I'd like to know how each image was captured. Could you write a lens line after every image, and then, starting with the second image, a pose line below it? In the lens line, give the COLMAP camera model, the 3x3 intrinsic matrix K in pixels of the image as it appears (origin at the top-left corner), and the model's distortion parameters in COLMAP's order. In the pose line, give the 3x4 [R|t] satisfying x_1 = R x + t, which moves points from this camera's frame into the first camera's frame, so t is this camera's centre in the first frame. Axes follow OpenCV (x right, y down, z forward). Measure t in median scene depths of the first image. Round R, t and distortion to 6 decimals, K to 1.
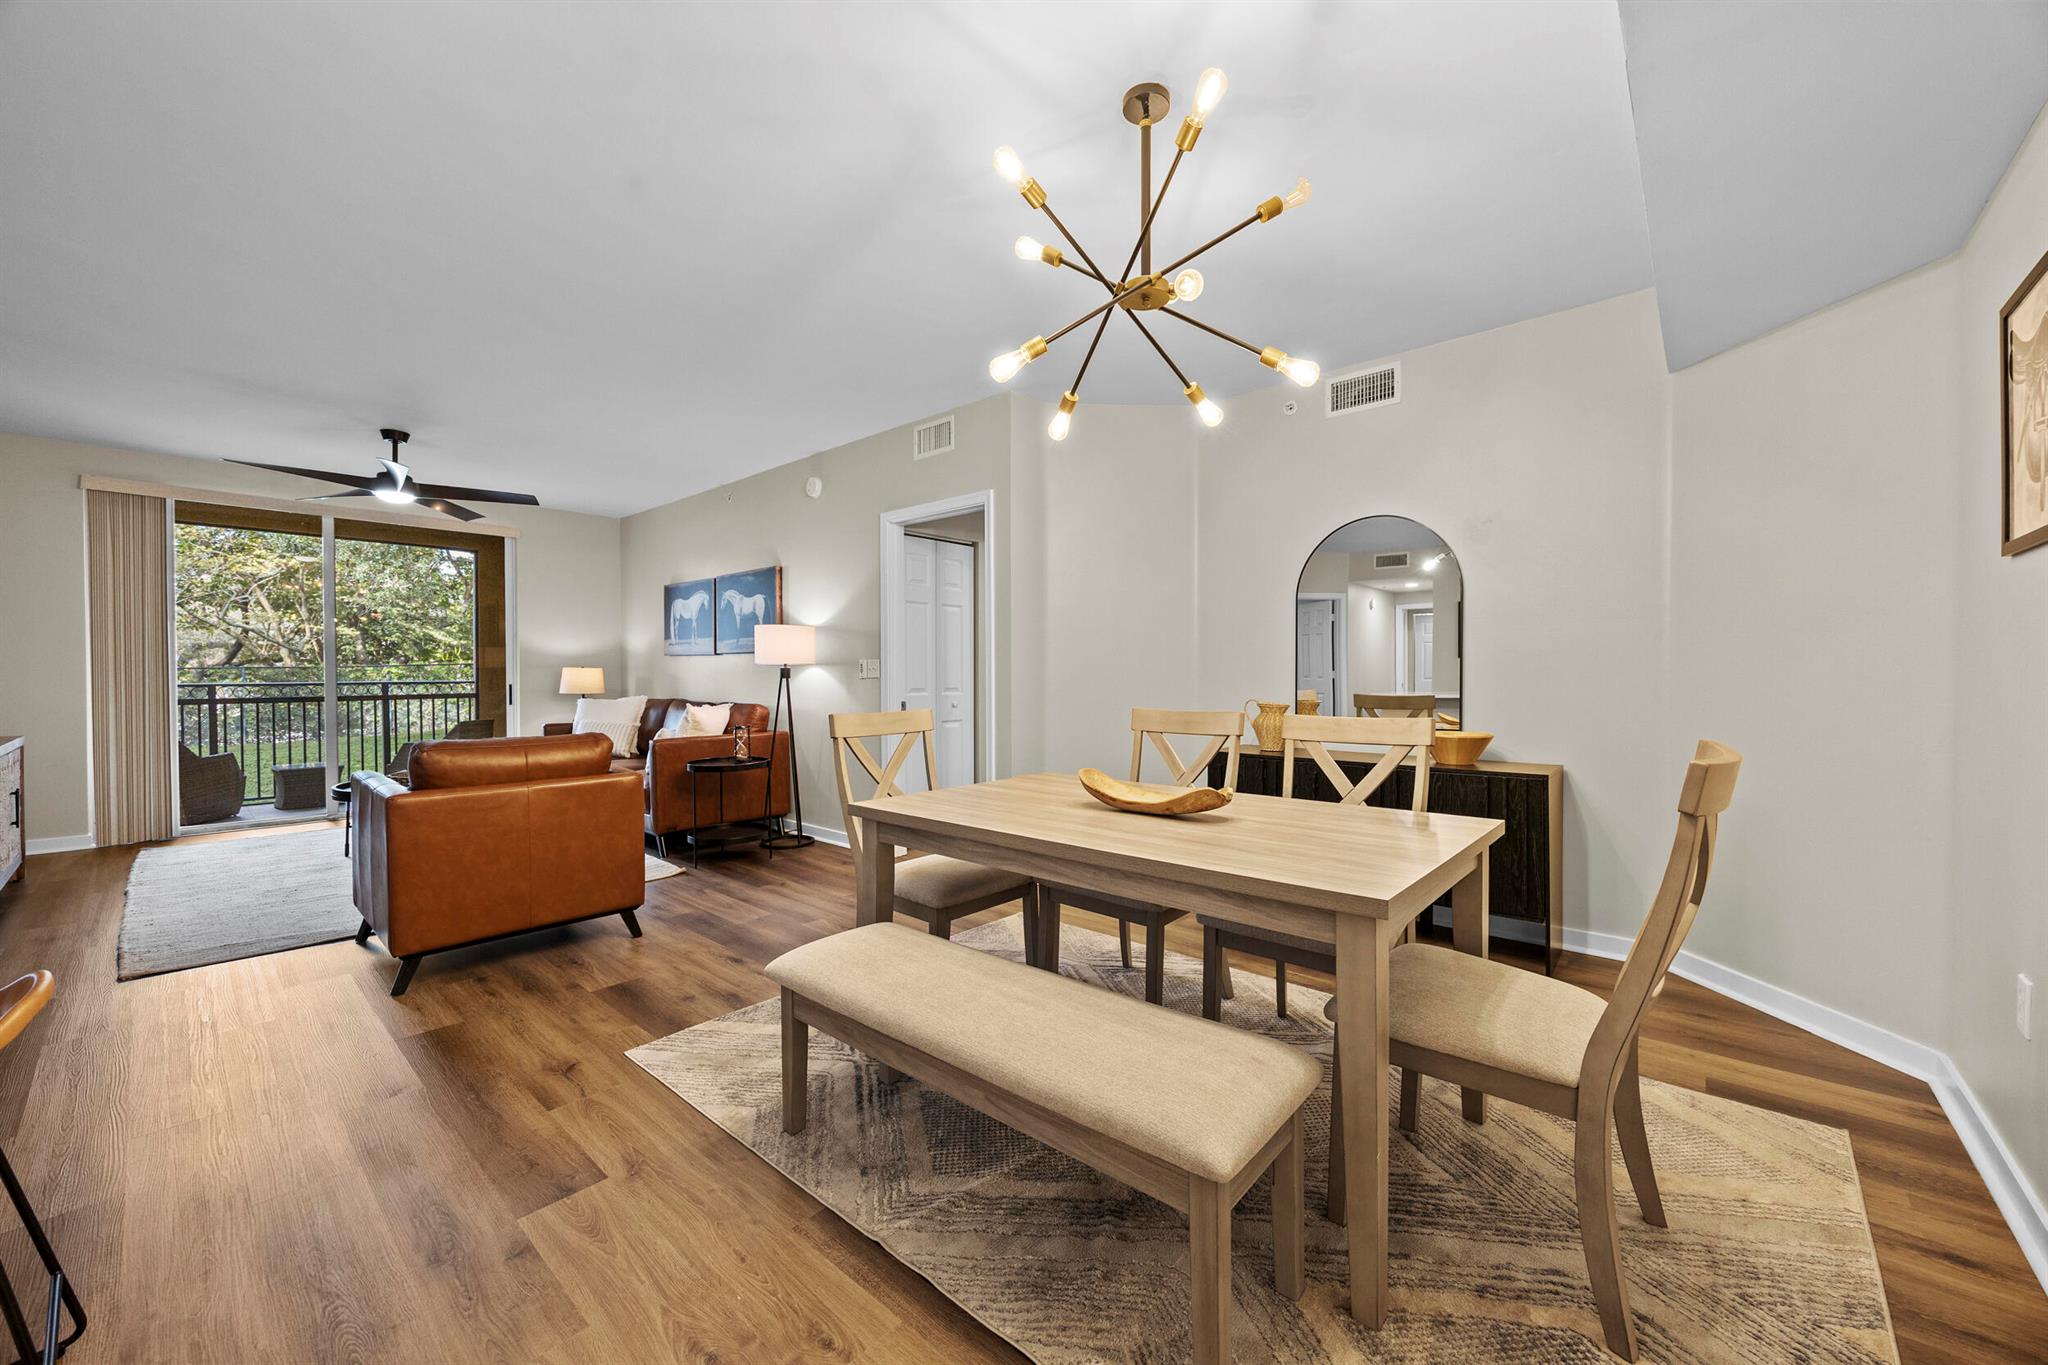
lens RADIAL K [[776.4, 0, 1021.9], [0, 776.4, 679.5], [0, 0, 1]] dist [-0.001120, -0.000429]
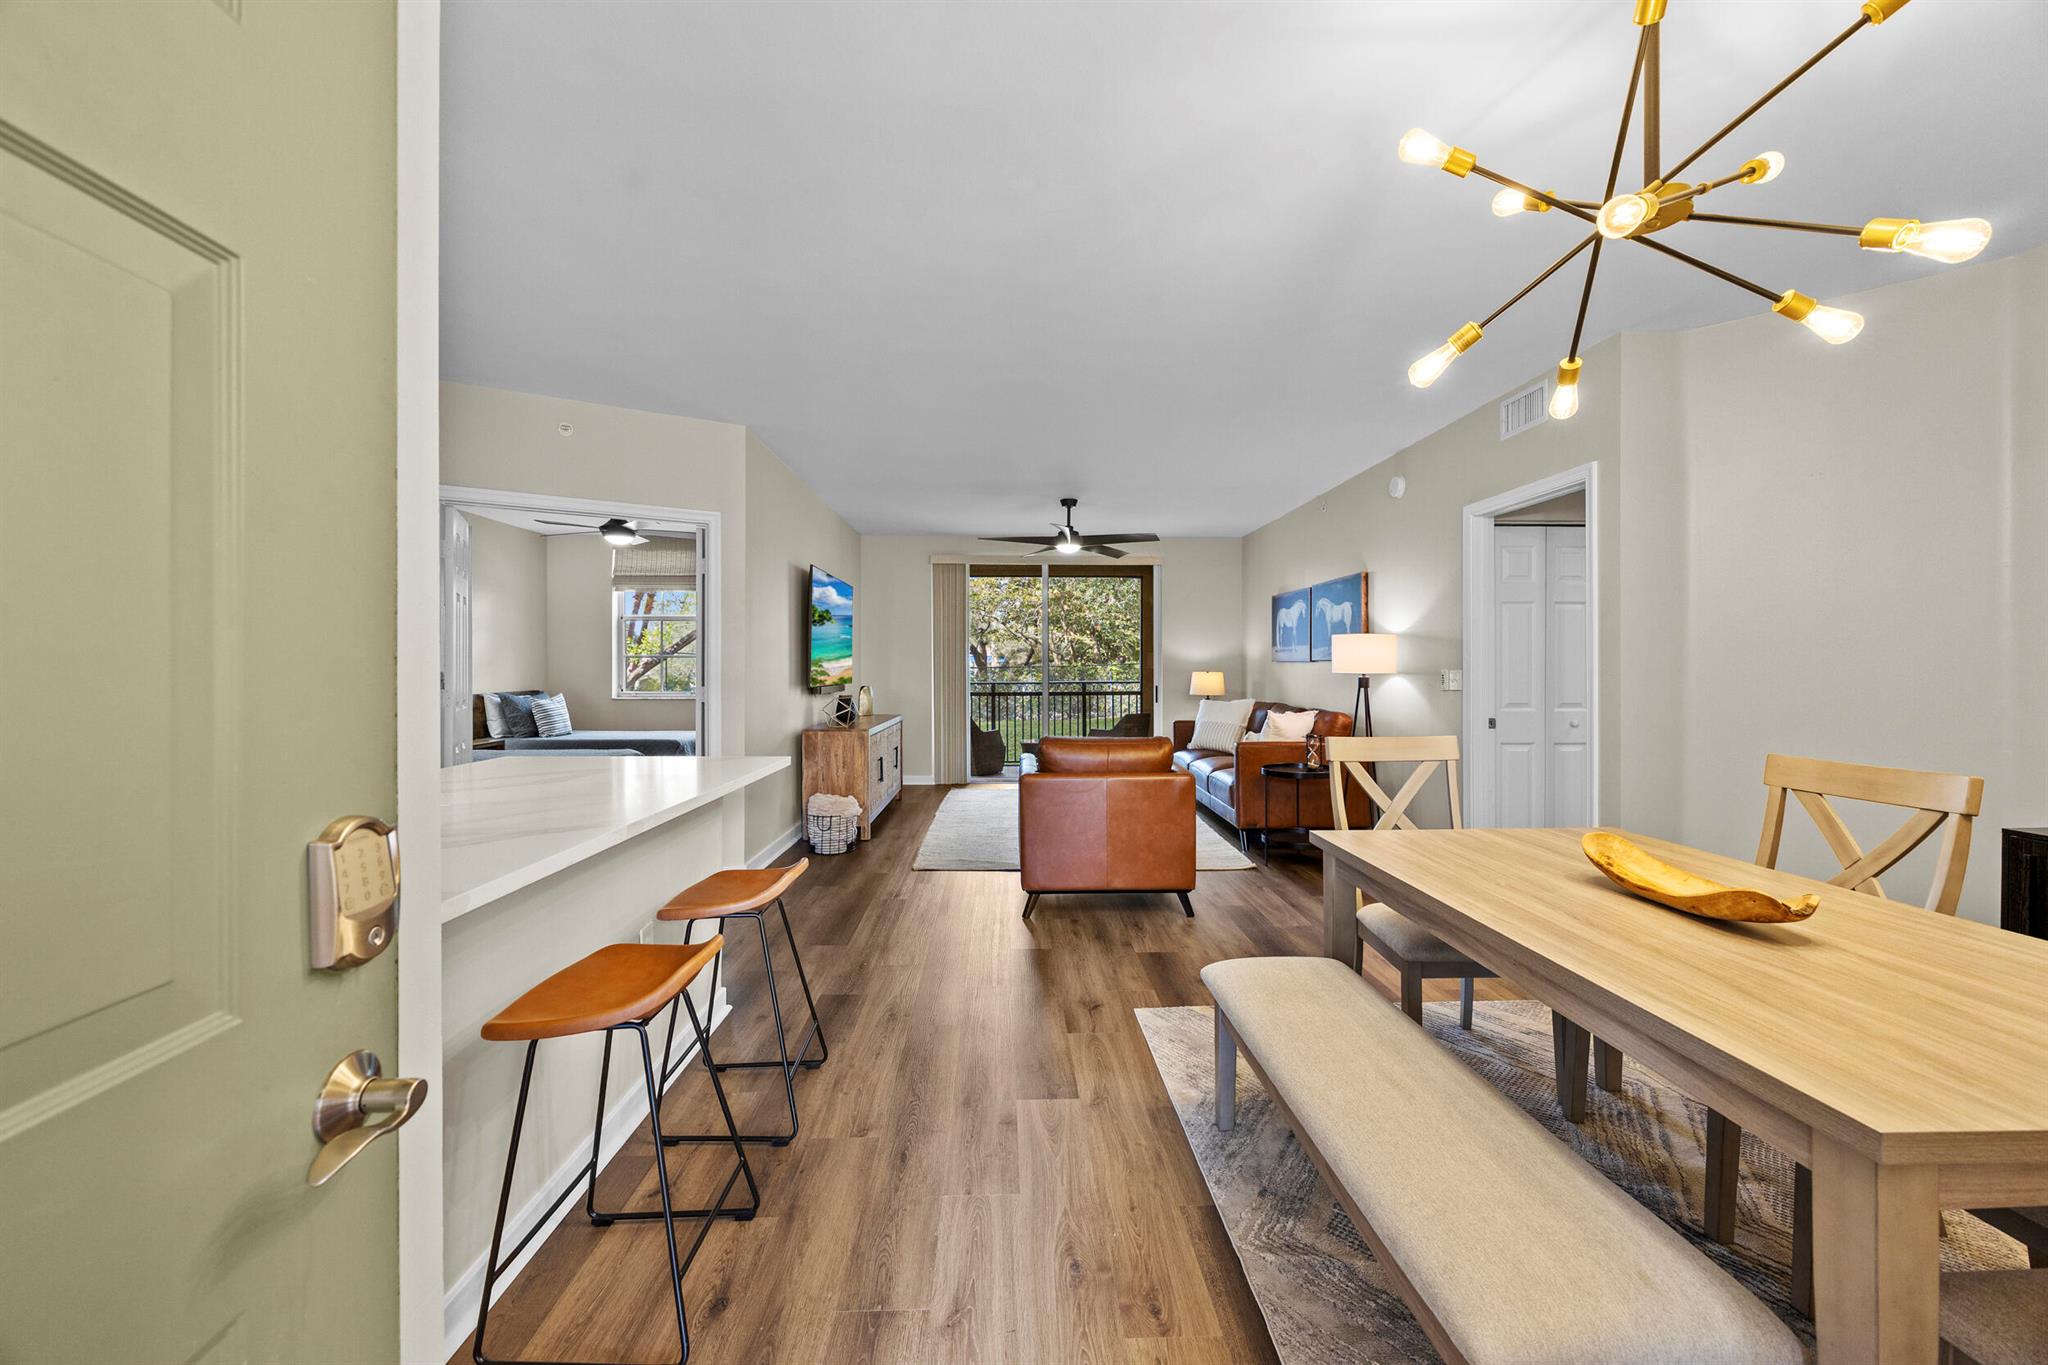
lens RADIAL K [[776.4, 0, 1024.4], [0, 776.4, 670.0], [0, 0, 1]] dist [-0.001120, -0.000429]
pose [[0.685784, 0.002741, -0.727800, 0.115116], [-0.006519, 0.999976, -0.002376, -0.019641], [0.727776, 0.006374, 0.685785, 0.020593]]
